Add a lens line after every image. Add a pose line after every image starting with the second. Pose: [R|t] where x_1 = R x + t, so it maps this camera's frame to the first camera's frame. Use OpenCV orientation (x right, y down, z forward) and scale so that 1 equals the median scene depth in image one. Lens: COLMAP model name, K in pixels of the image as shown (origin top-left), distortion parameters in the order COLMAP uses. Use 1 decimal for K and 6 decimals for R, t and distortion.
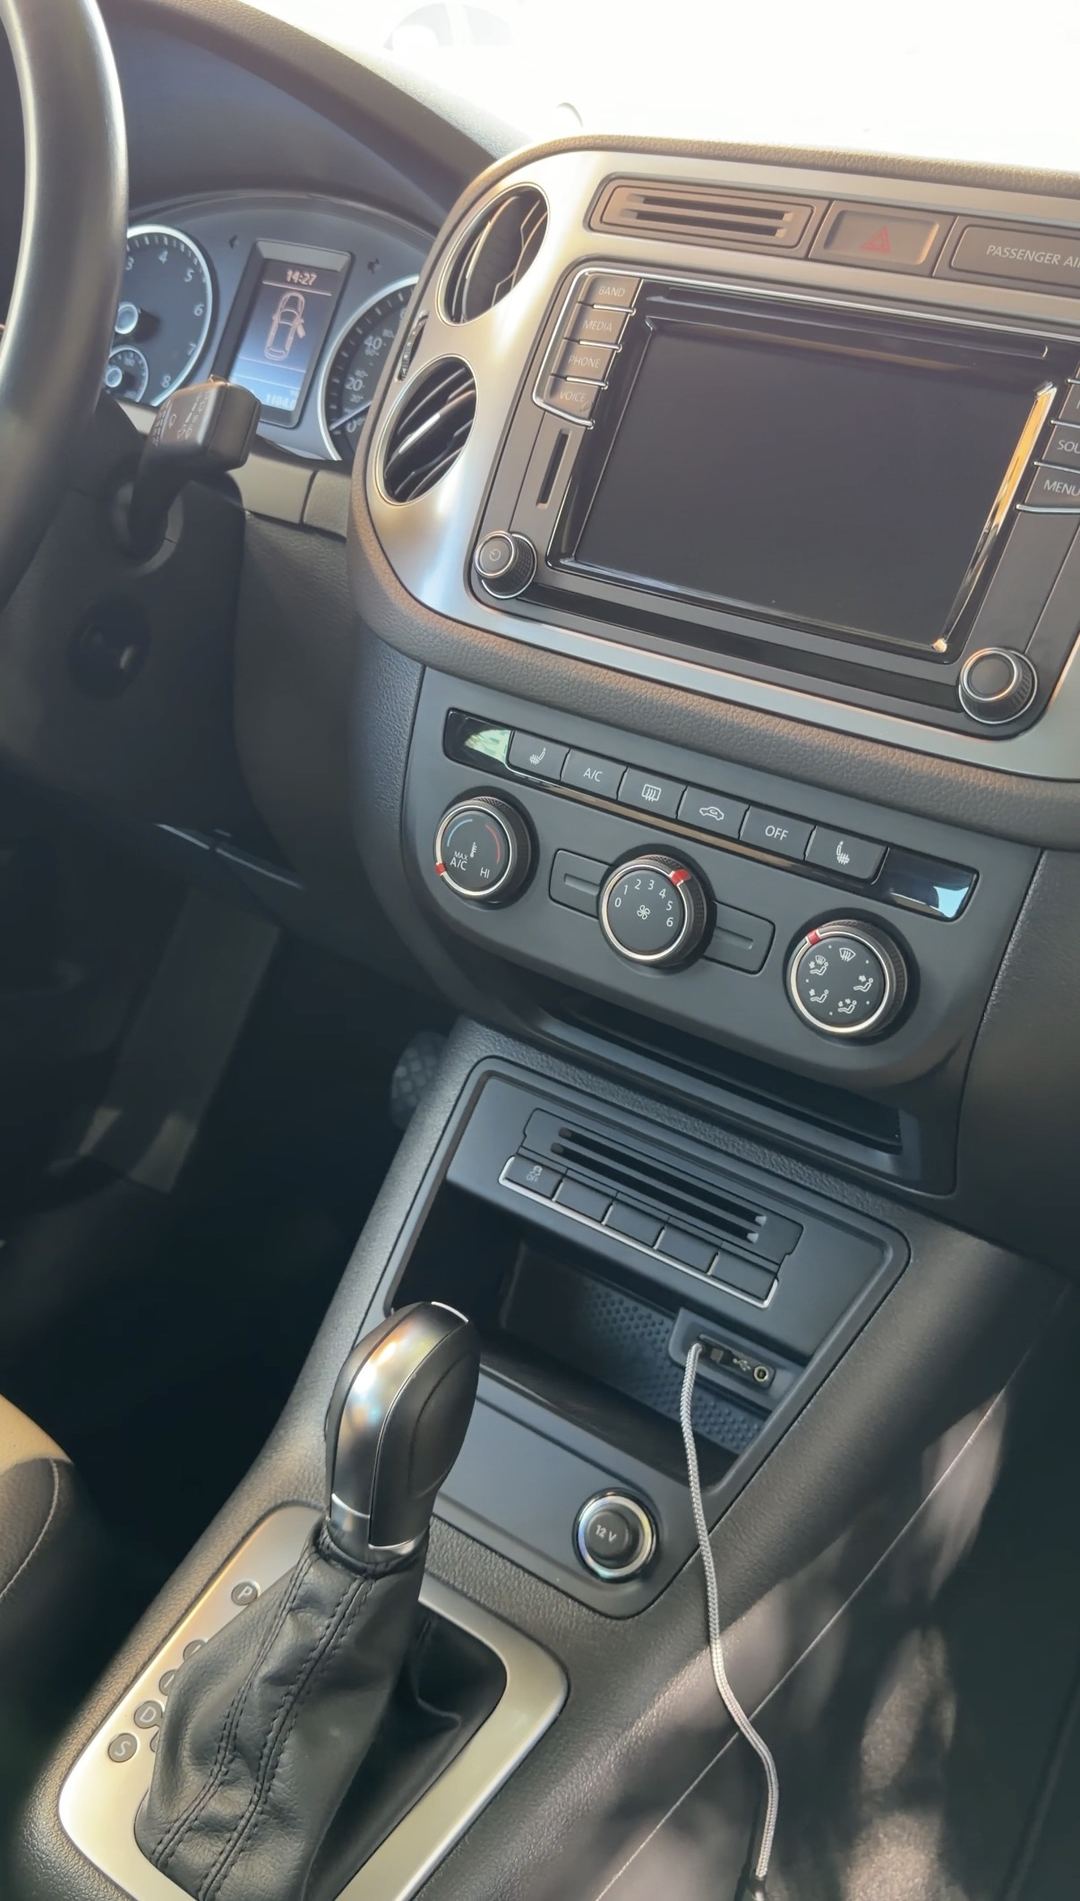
lens RADIAL K [[1578.8, 0, 540.0], [0, 1578.8, 950.5], [0, 0, 1]] dist [-0.026001, 0.007244]
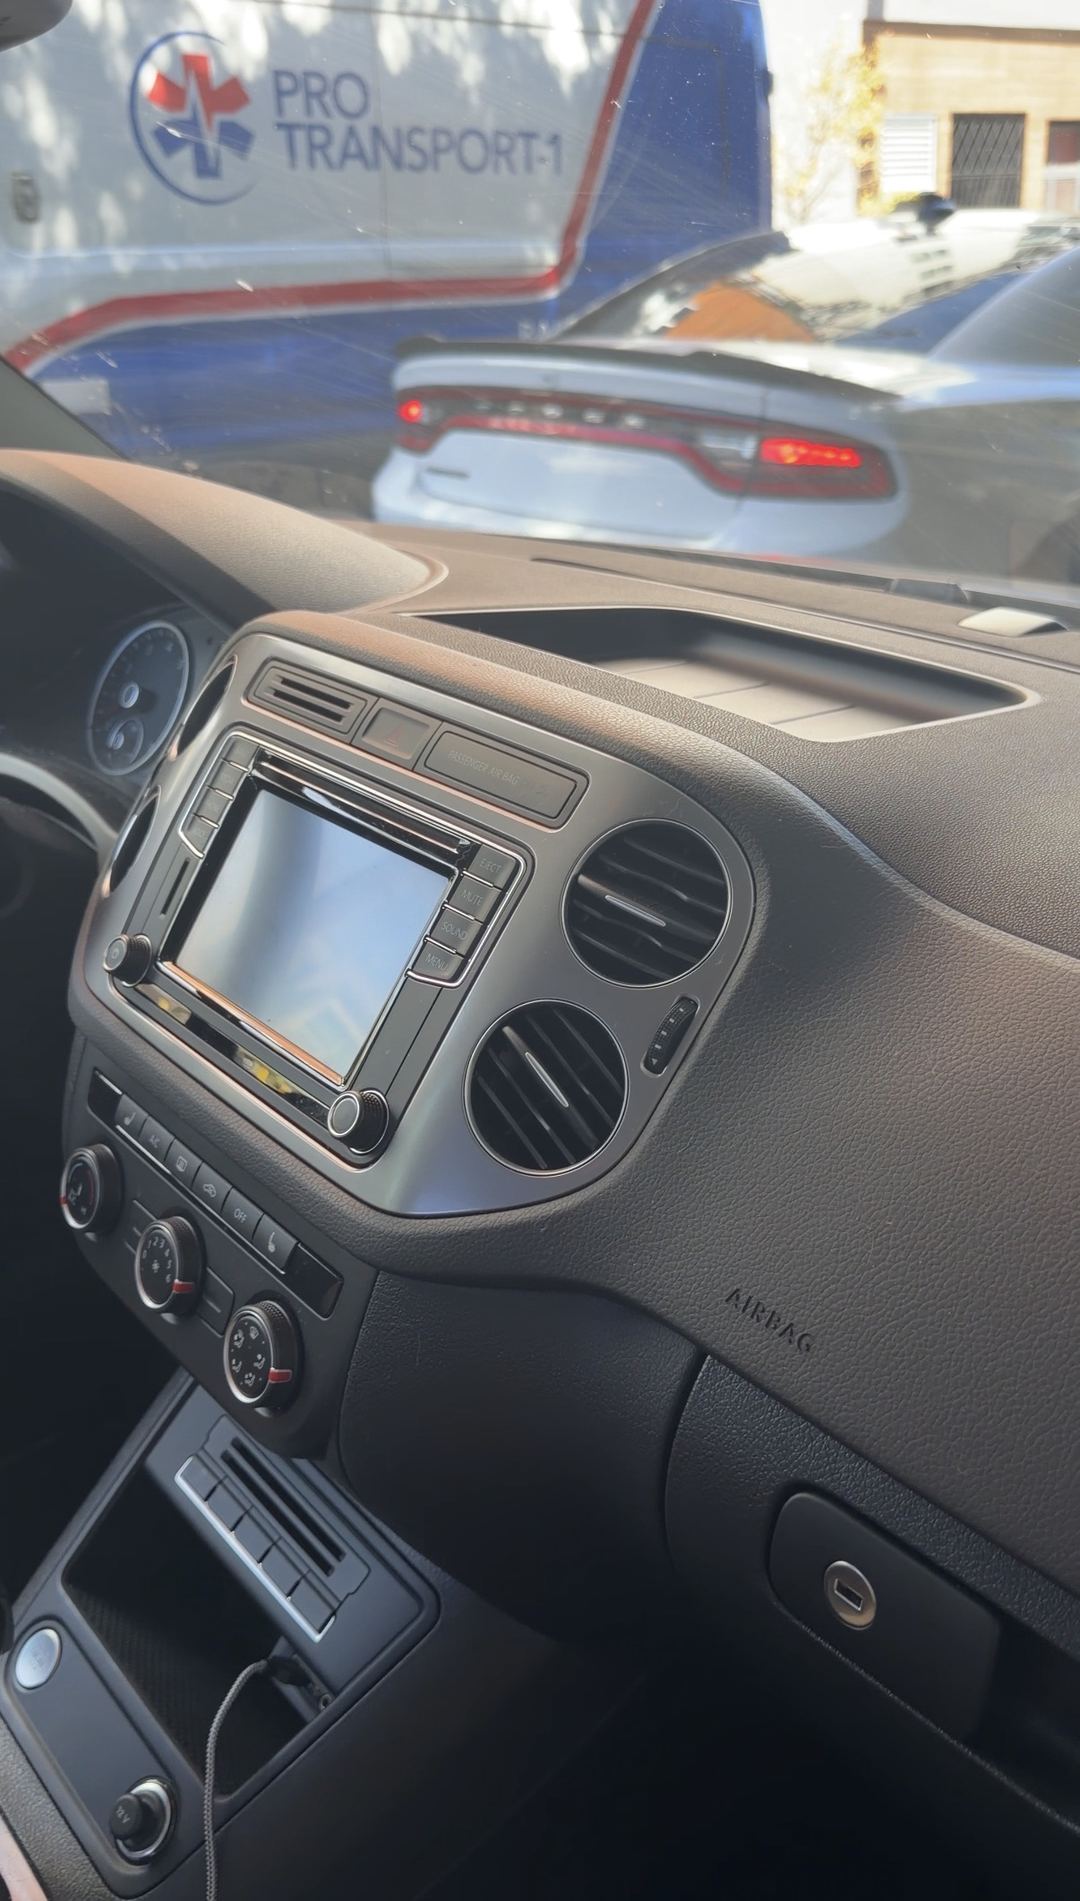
lens RADIAL K [[1579.2, 0, 540.0], [0, 1579.2, 950.5], [0, 0, 1]] dist [0.129873, -0.281335]
pose [[0.949374, 0.093815, -0.299813, 0.653002], [-0.136063, 0.983002, -0.123260, -0.143956], [0.283153, 0.157813, 0.946002, -0.088794]]
